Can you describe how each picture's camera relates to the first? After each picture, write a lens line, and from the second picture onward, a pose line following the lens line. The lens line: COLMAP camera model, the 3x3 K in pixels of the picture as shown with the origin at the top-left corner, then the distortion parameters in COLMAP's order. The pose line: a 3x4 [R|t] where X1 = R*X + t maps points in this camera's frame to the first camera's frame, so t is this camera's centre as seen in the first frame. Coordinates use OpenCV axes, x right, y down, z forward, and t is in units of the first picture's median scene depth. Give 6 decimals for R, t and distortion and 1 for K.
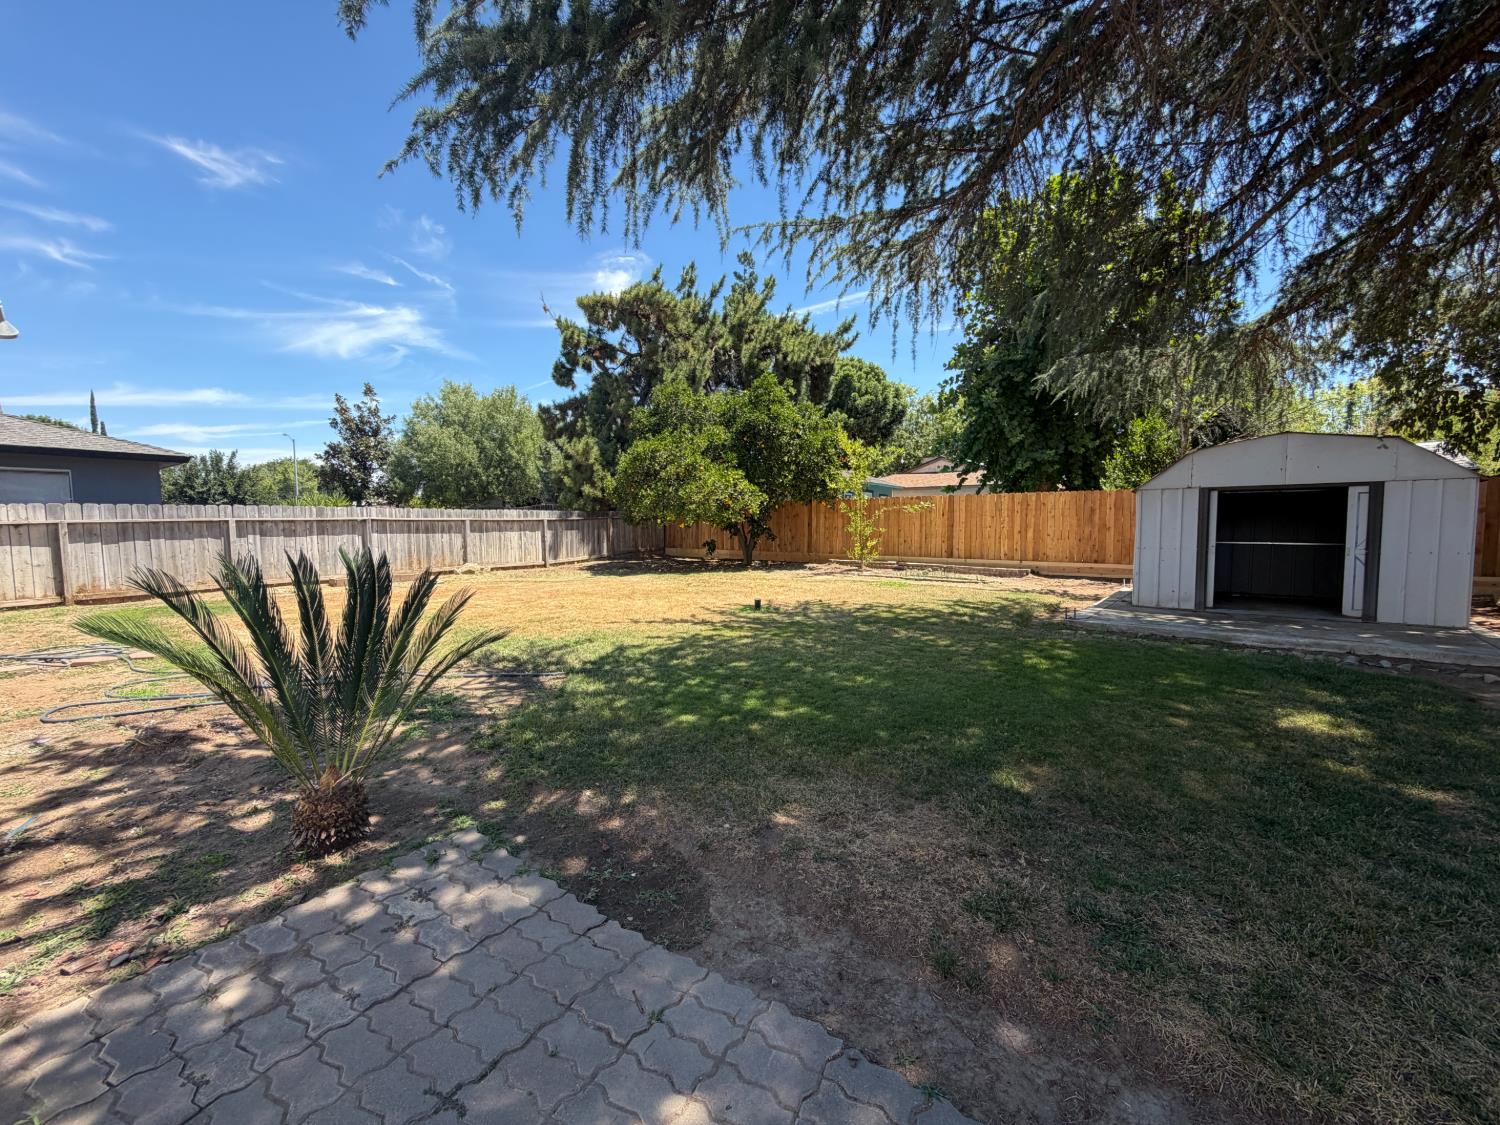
lens RADIAL K [[602.0, 0, 746.4], [0, 602.0, 560.0], [0, 0, 1]] dist [-0.000433, 0.000745]
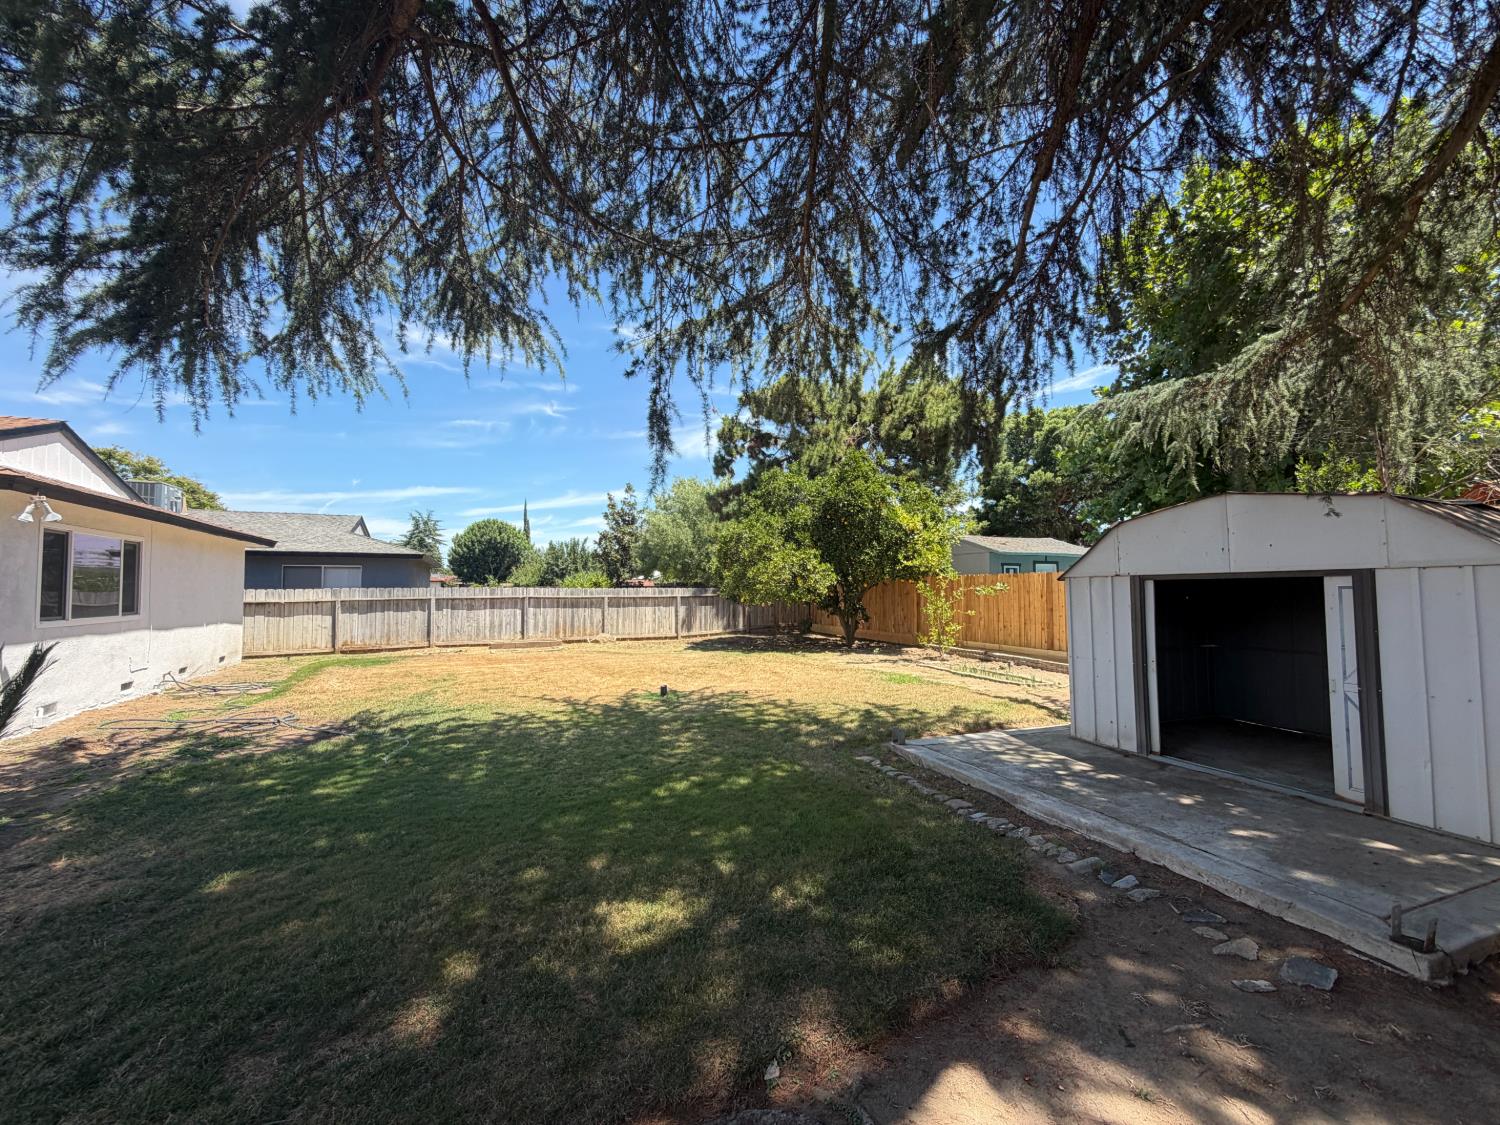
lens RADIAL K [[602.0, 0, 748.6], [0, 602.0, 564.5], [0, 0, 1]] dist [-0.000433, 0.000745]
pose [[0.875869, -0.017158, -0.482244, 0.669823], [-0.032946, 0.994909, -0.095235, -0.048885], [0.481423, 0.099301, 0.870845, 0.166702]]
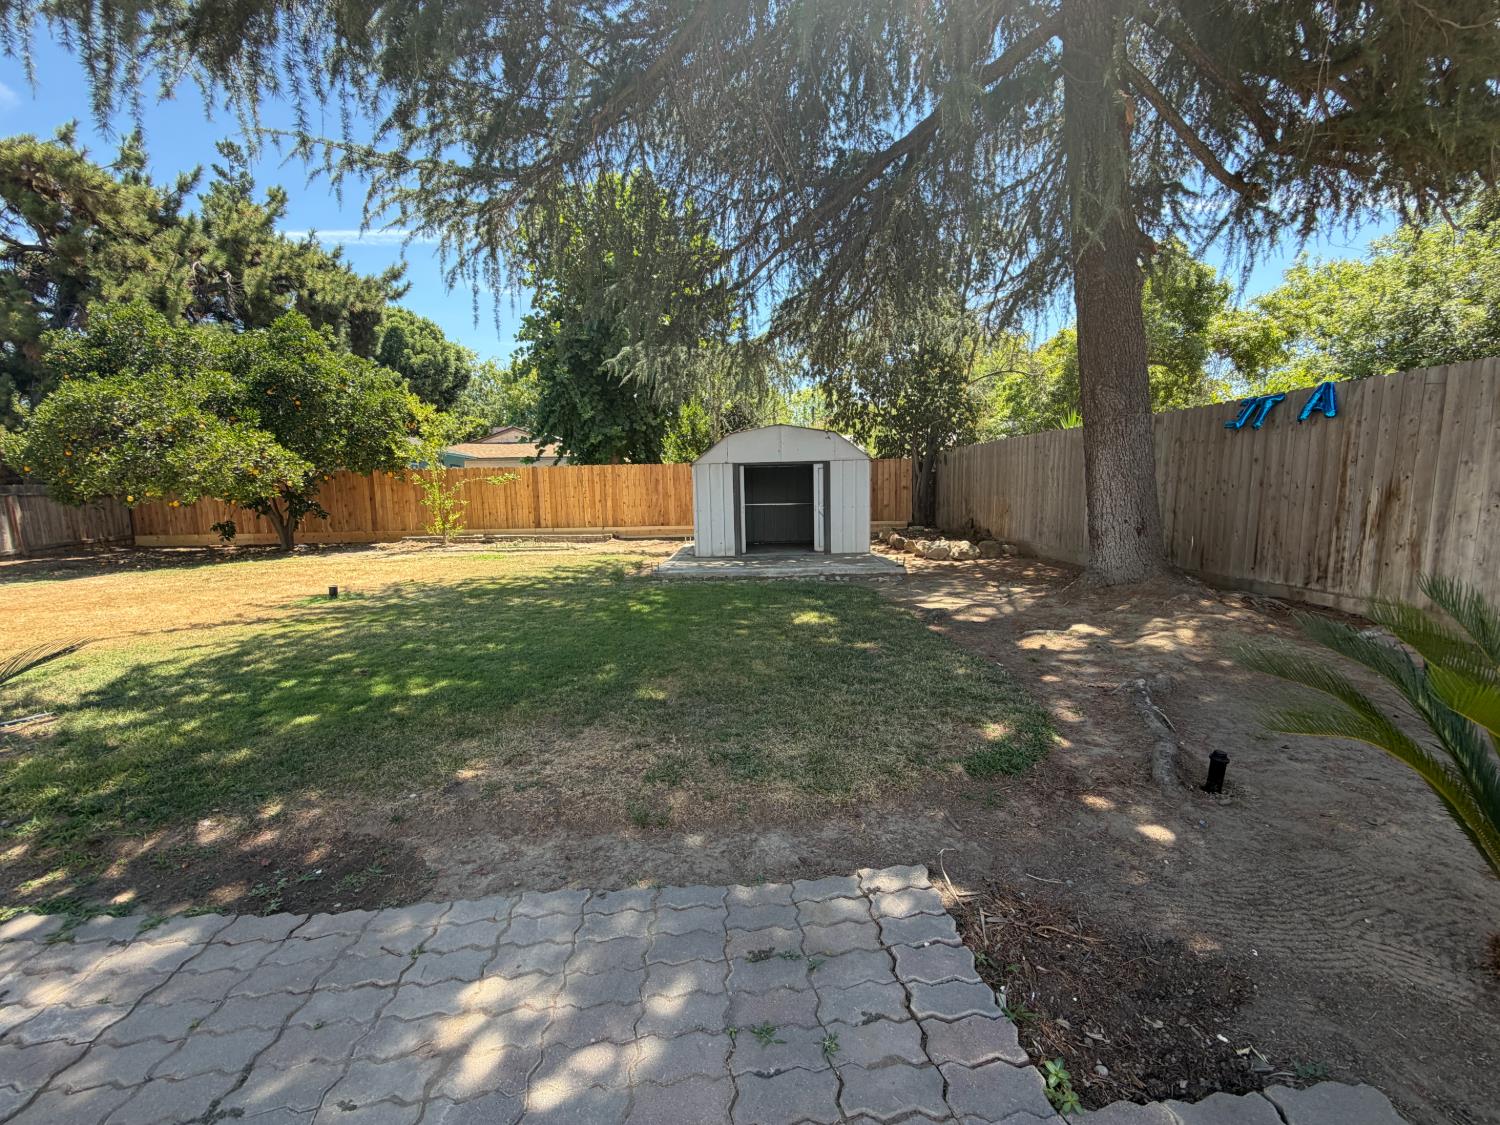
lens RADIAL K [[602.0, 0, 749.1], [0, 602.0, 559.7], [0, 0, 1]] dist [-0.000433, 0.000745]
pose [[0.771300, -0.086352, 0.630587, -0.064079], [0.057174, 0.996148, 0.066480, 0.004714], [-0.633898, -0.015223, 0.773266, -0.040697]]
